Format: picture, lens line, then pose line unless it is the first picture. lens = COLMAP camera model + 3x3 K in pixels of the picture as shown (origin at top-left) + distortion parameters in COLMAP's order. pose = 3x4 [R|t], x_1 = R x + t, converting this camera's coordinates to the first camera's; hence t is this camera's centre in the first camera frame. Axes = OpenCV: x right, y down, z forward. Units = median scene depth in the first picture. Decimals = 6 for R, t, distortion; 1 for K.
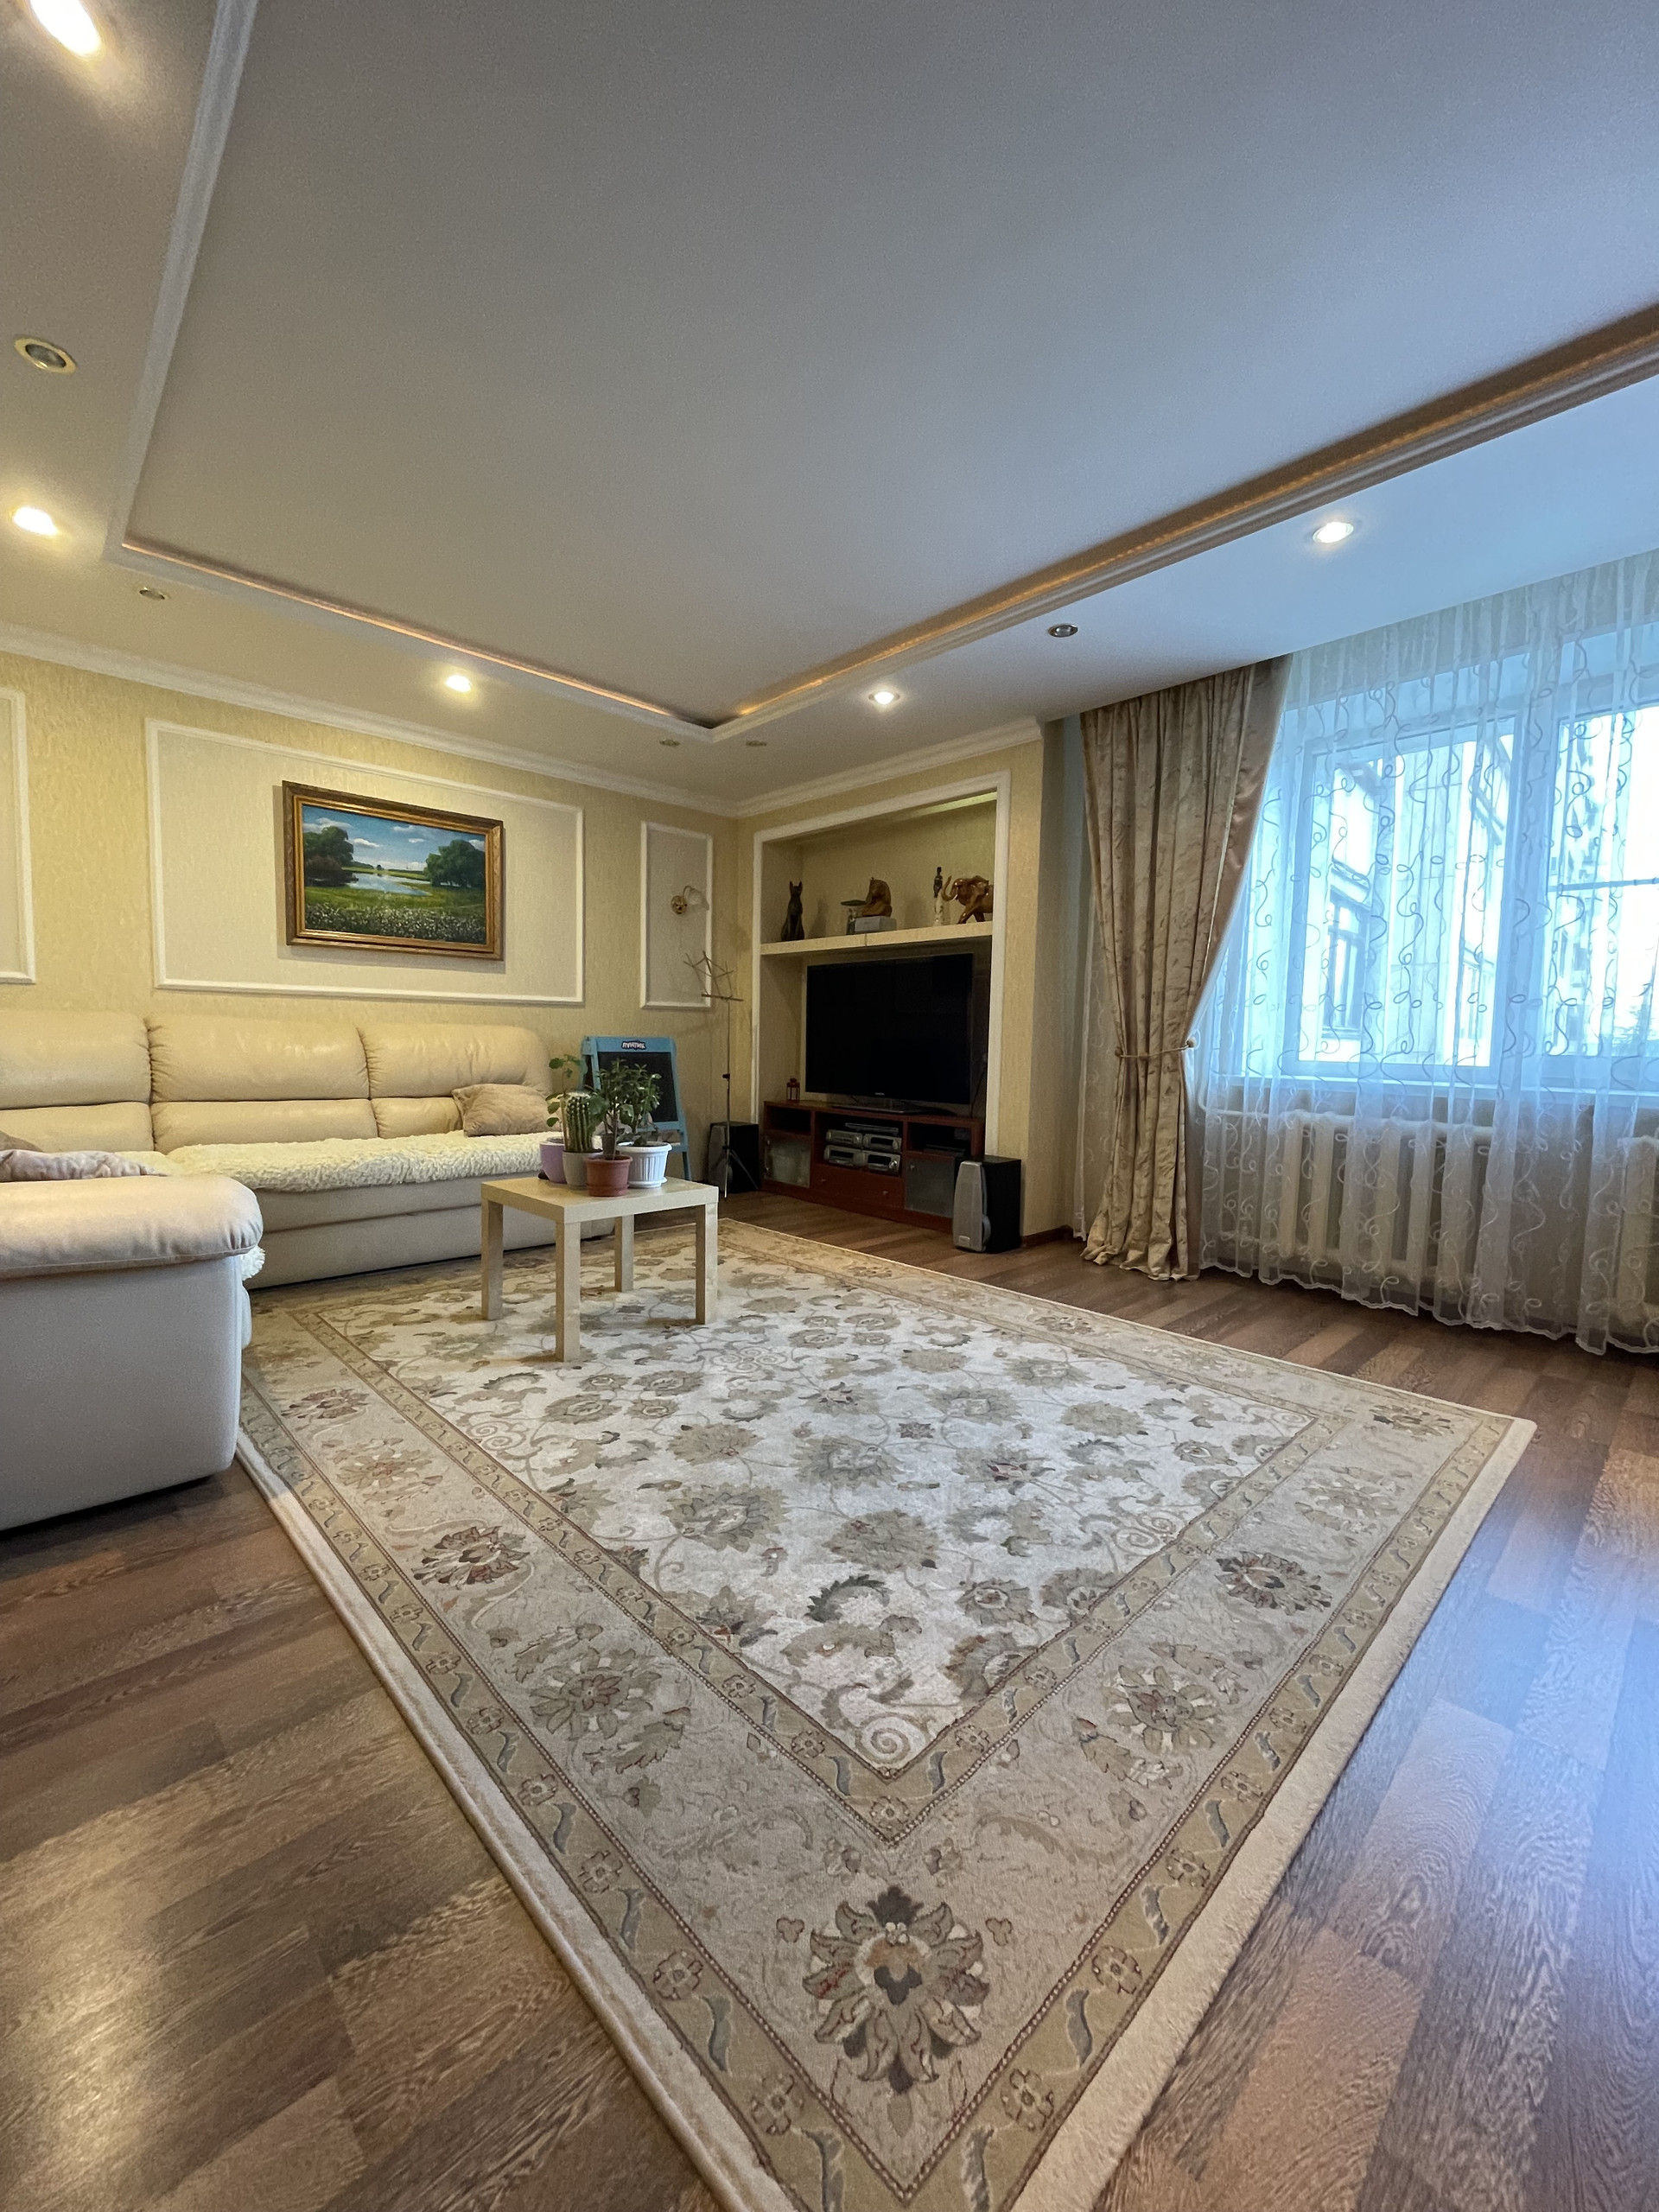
lens RADIAL K [[891.9, 0, 832.5], [0, 891.9, 1105.6], [0, 0, 1]] dist [-0.003277, 0.000716]
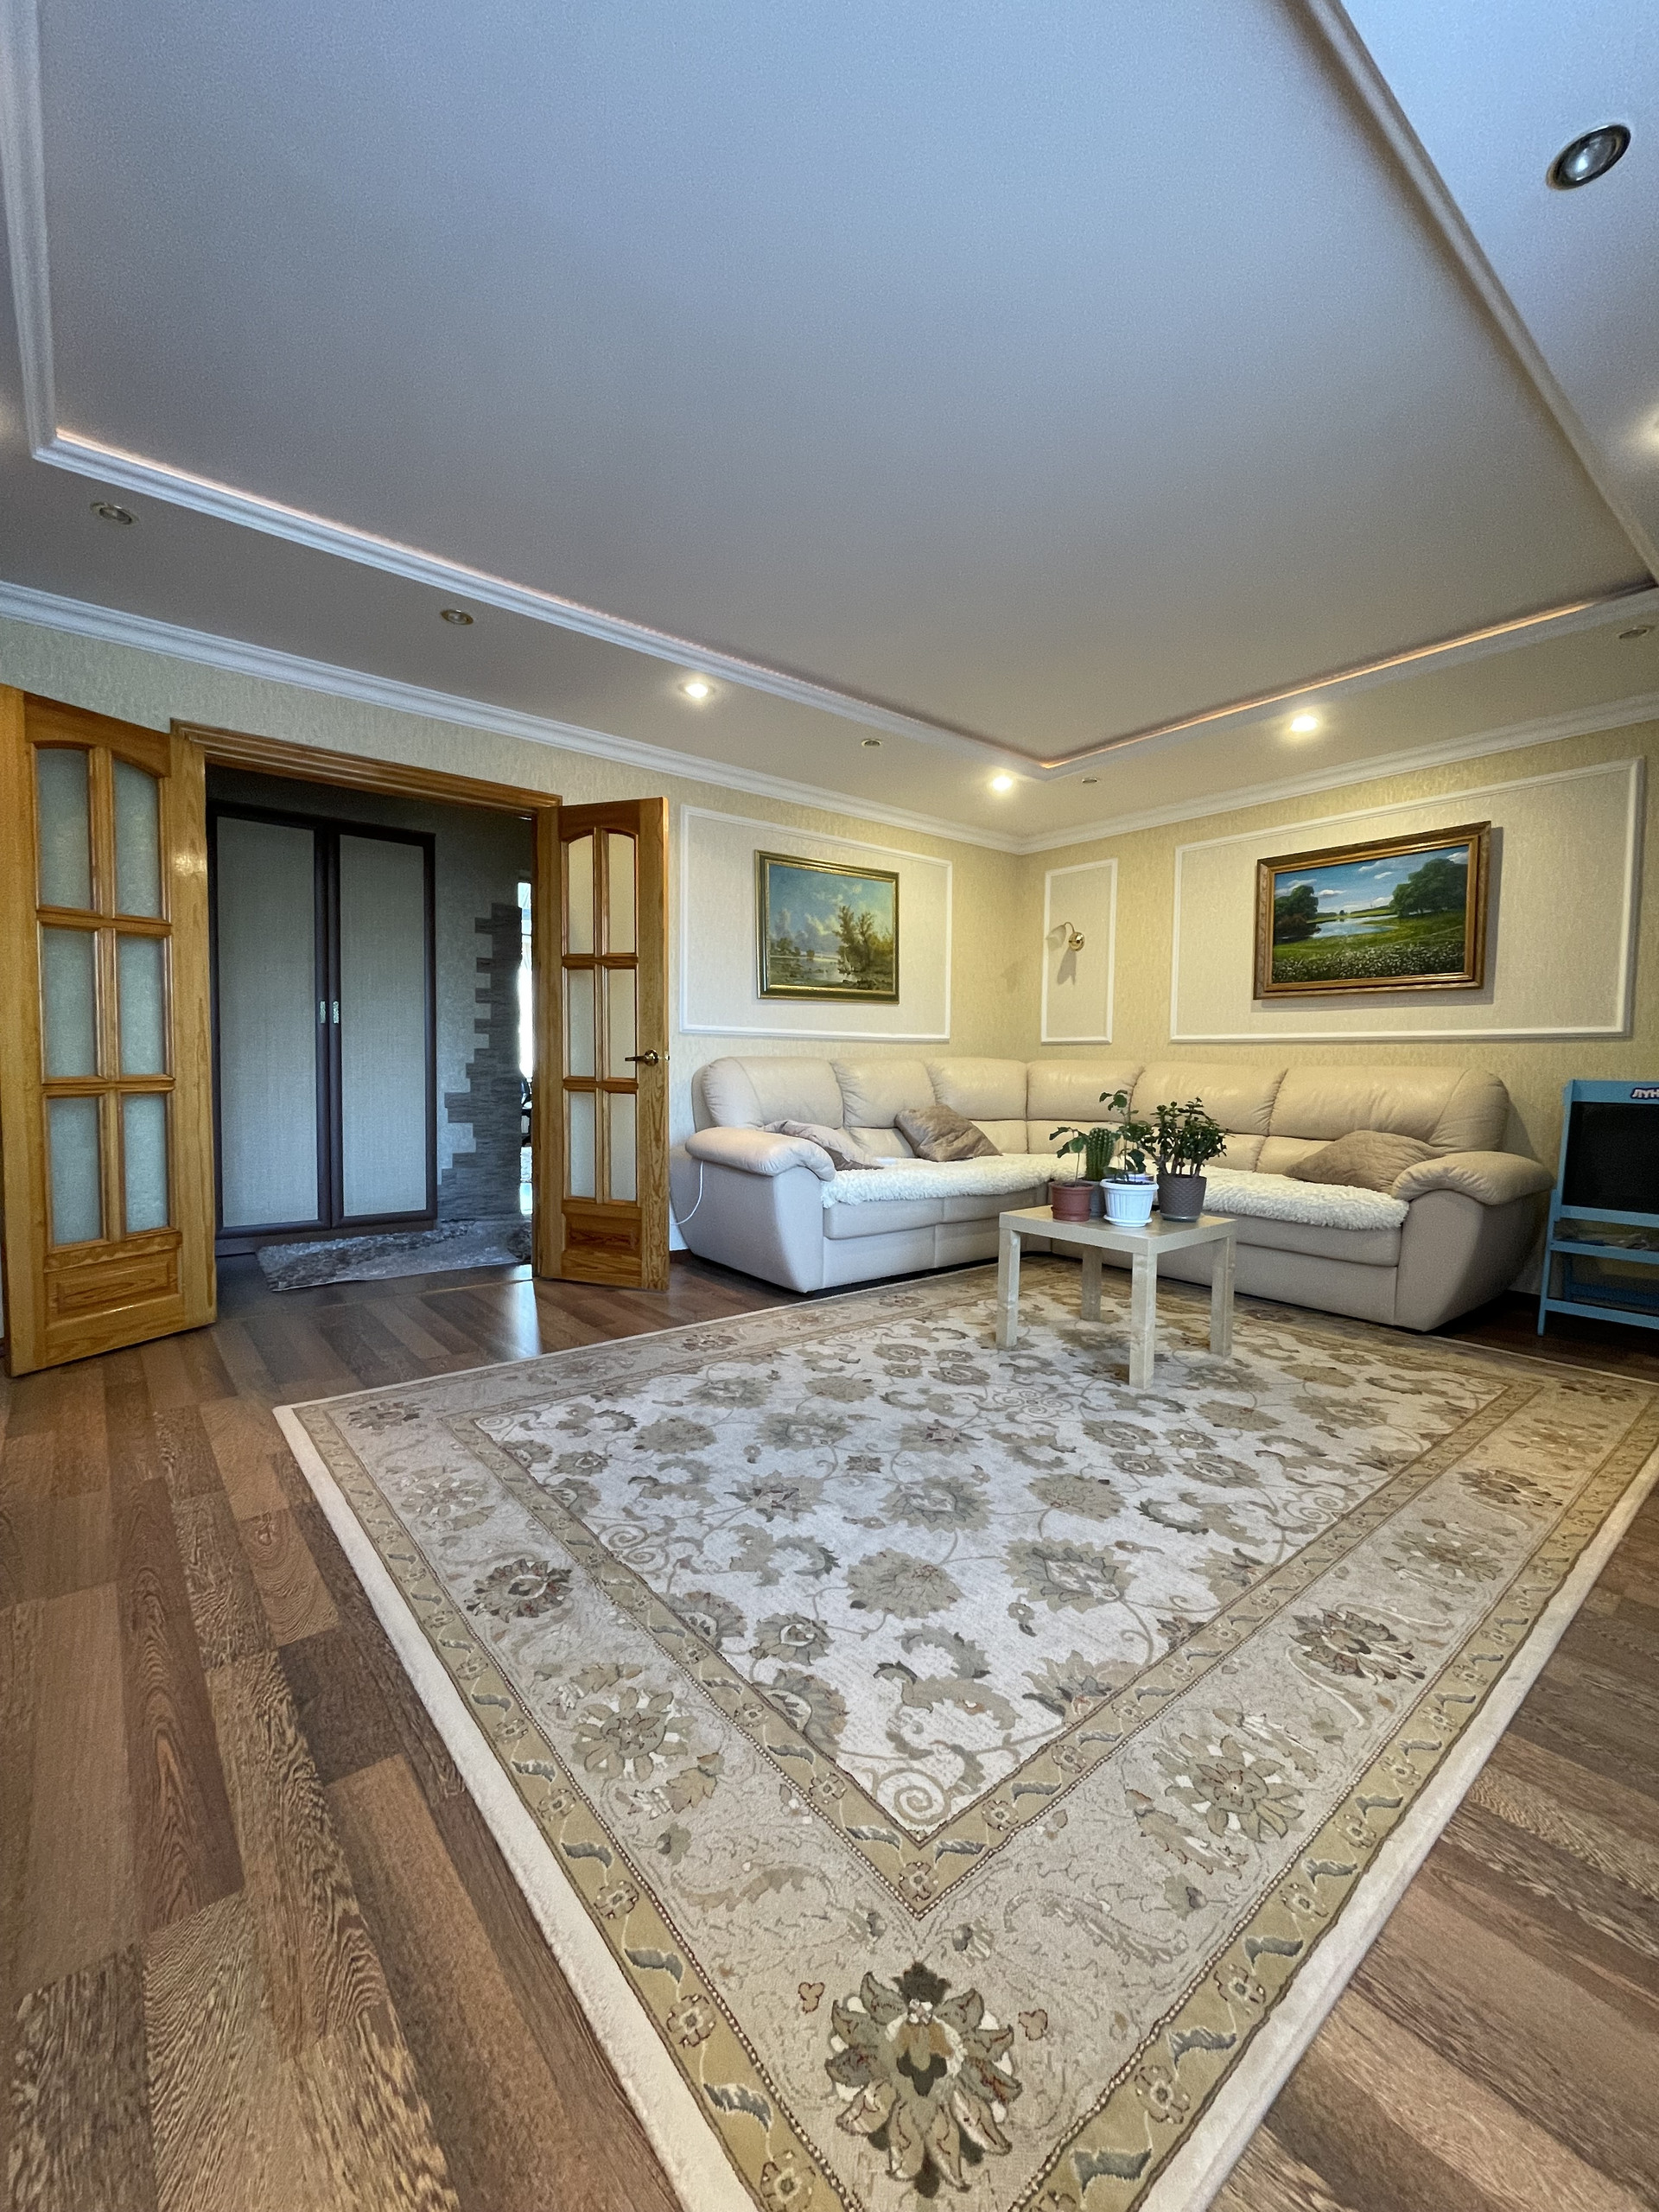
lens RADIAL K [[891.9, 0, 830.5], [0, 891.9, 1107.3], [0, 0, 1]] dist [-0.003277, 0.000716]
pose [[-0.077388, 0.028055, -0.996606, 0.889810], [-0.091879, 0.995150, 0.035149, -0.047456], [0.992759, 0.094287, -0.074434, 0.837665]]
